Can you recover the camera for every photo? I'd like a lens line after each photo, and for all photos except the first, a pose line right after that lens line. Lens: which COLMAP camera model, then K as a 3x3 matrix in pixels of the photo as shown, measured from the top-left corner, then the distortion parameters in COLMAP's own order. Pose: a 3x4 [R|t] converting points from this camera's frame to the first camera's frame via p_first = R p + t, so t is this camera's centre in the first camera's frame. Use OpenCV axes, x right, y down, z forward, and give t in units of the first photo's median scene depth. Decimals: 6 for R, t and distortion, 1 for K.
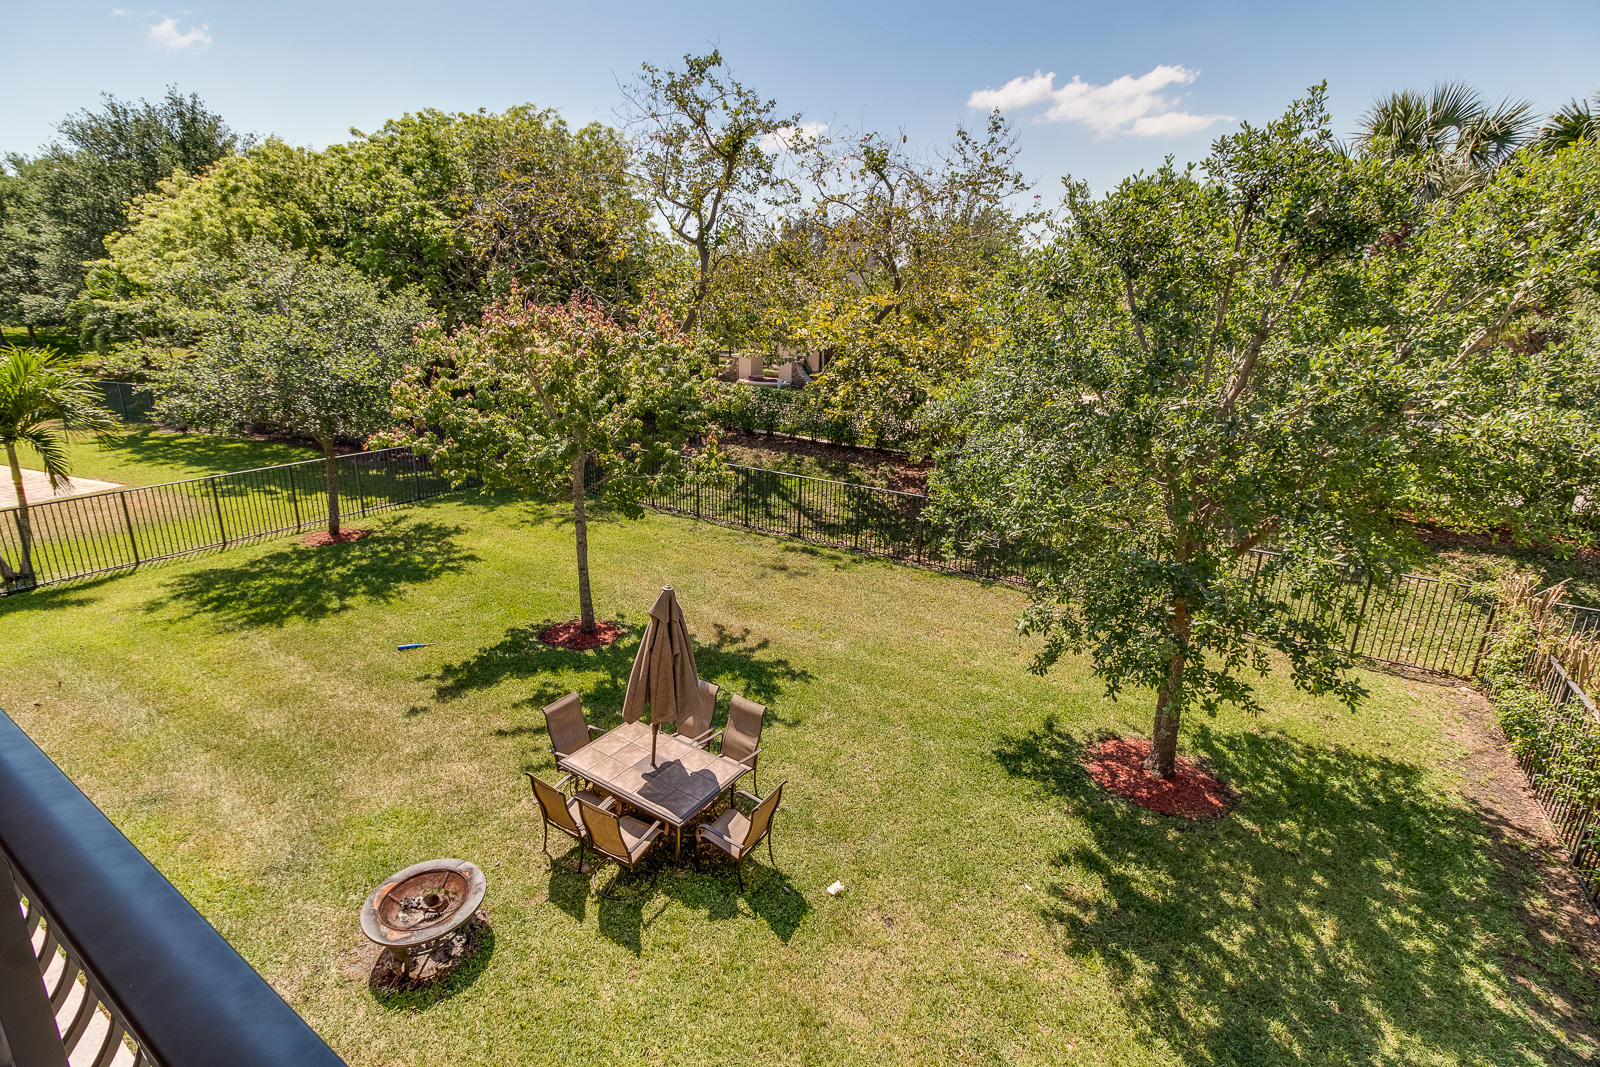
lens RADIAL K [[739.2, 0, 794.4], [0, 739.2, 523.9], [0, 0, 1]] dist [0.014276, -0.010427]
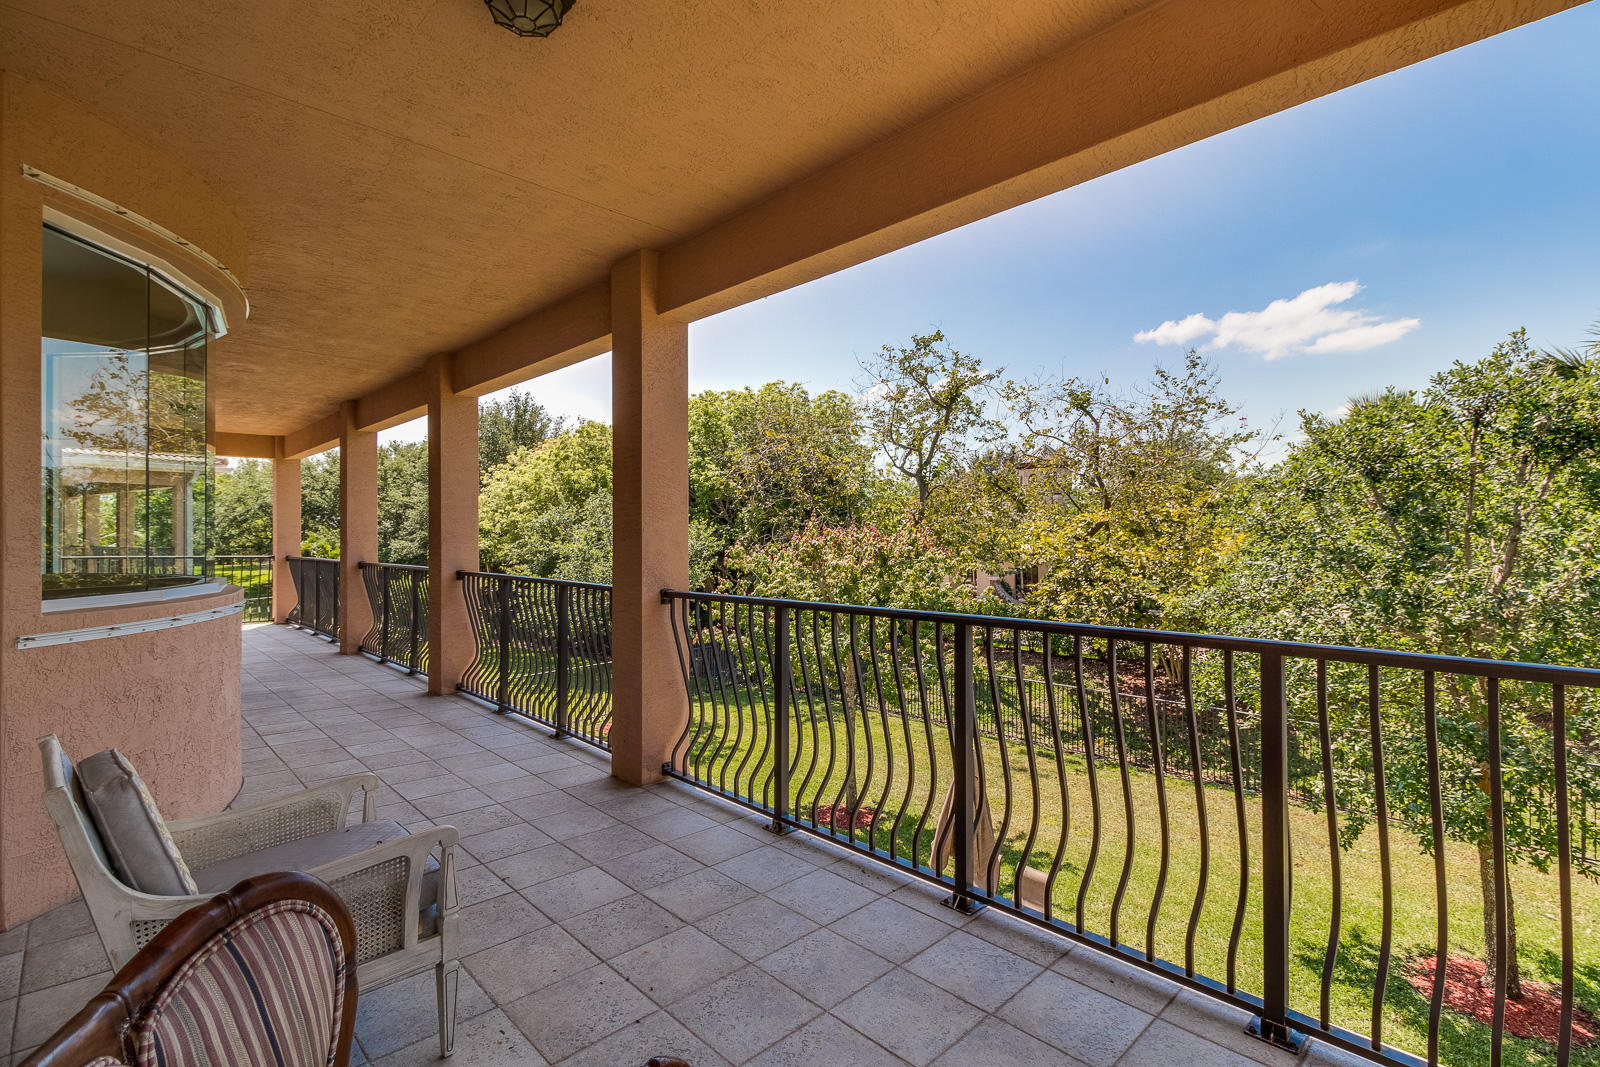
lens RADIAL K [[739.2, 0, 794.9], [0, 739.2, 528.4], [0, 0, 1]] dist [0.014276, -0.010427]
pose [[0.971502, -0.036499, -0.234203, -0.059882], [-0.032850, 0.957807, -0.285529, 0.037972], [0.234743, 0.285086, 0.929313, -0.106084]]
